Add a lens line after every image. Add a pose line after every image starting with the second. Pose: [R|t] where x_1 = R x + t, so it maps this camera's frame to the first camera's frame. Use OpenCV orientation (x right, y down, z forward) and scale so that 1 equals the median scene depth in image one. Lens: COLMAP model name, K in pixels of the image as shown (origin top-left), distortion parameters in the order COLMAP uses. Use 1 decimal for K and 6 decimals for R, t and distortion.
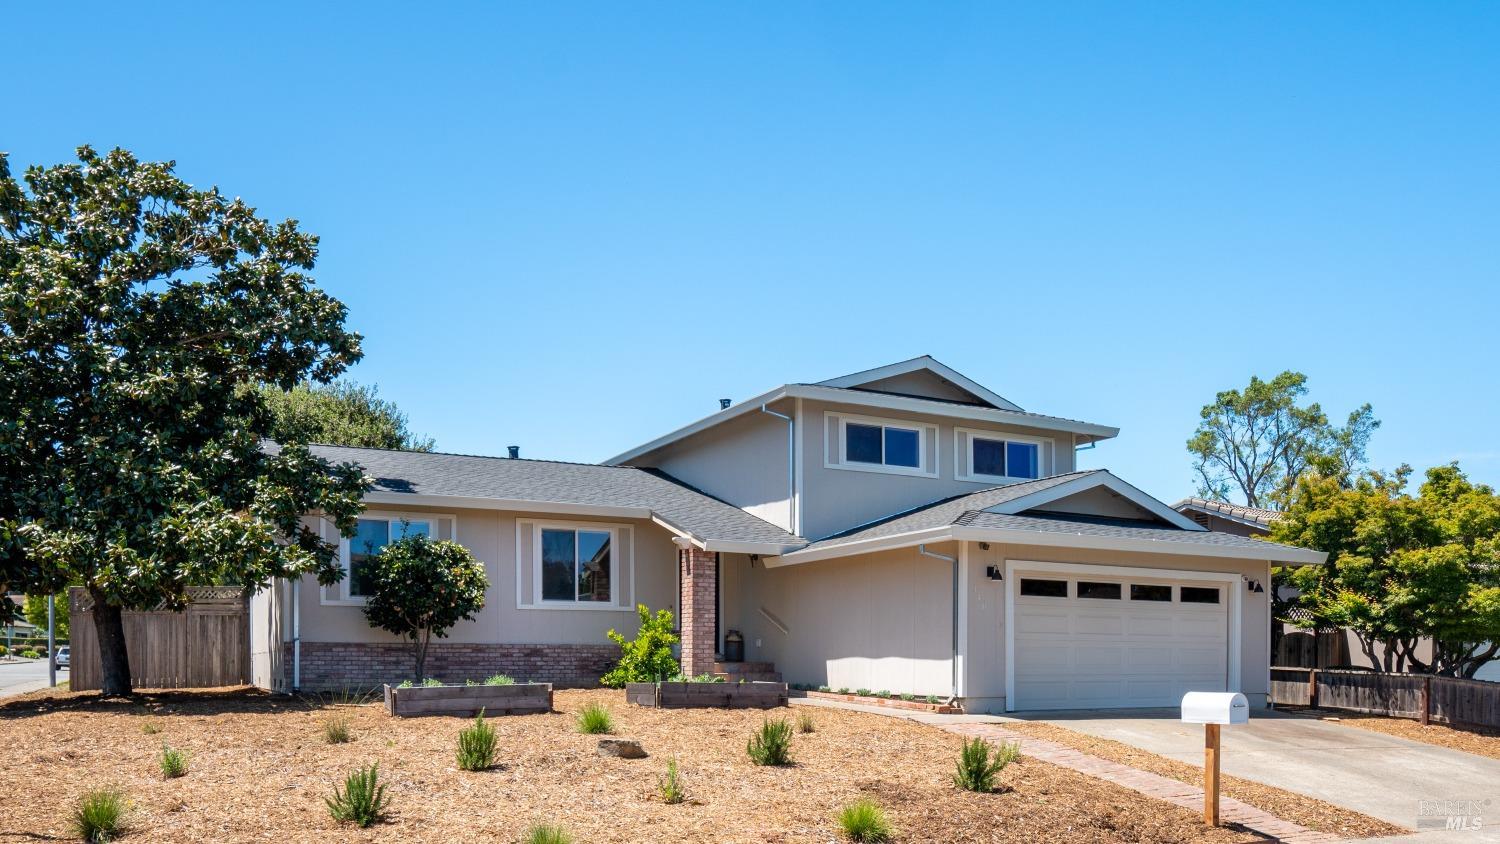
lens RADIAL K [[743.7, 0, 748.4], [0, 743.7, 438.9], [0, 0, 1]] dist [-0.003501, 0.002002]
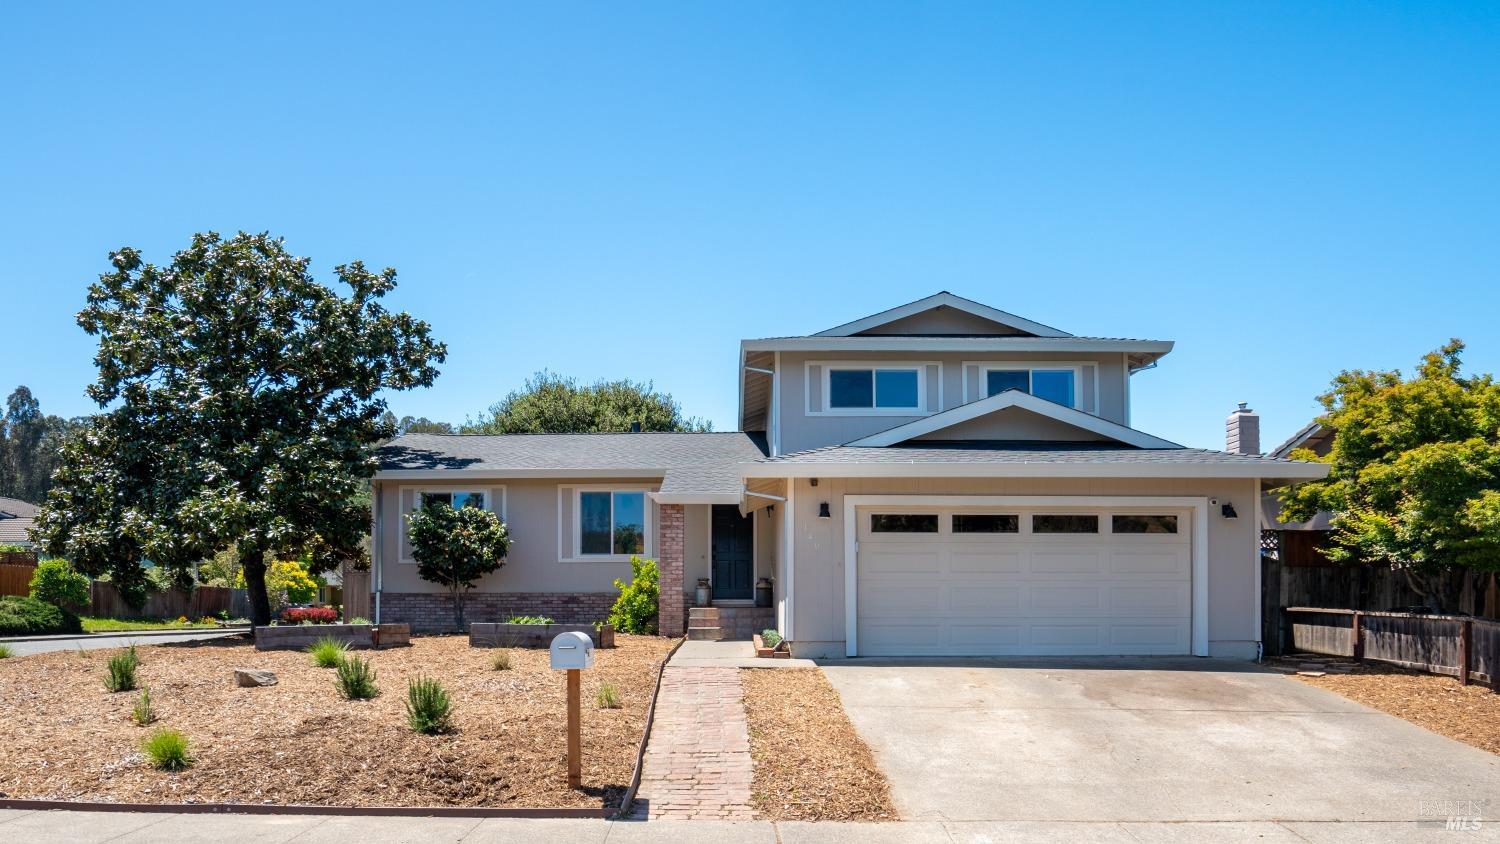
lens RADIAL K [[679.0, 0, 750.2], [0, 679.0, 404.8], [0, 0, 1]] dist [-0.009811, 0.005543]
pose [[0.944548, -0.099038, -0.313081, 0.379314], [0.097762, 0.995013, -0.019814, 0.039826], [0.313482, -0.011892, 0.949520, 0.108957]]
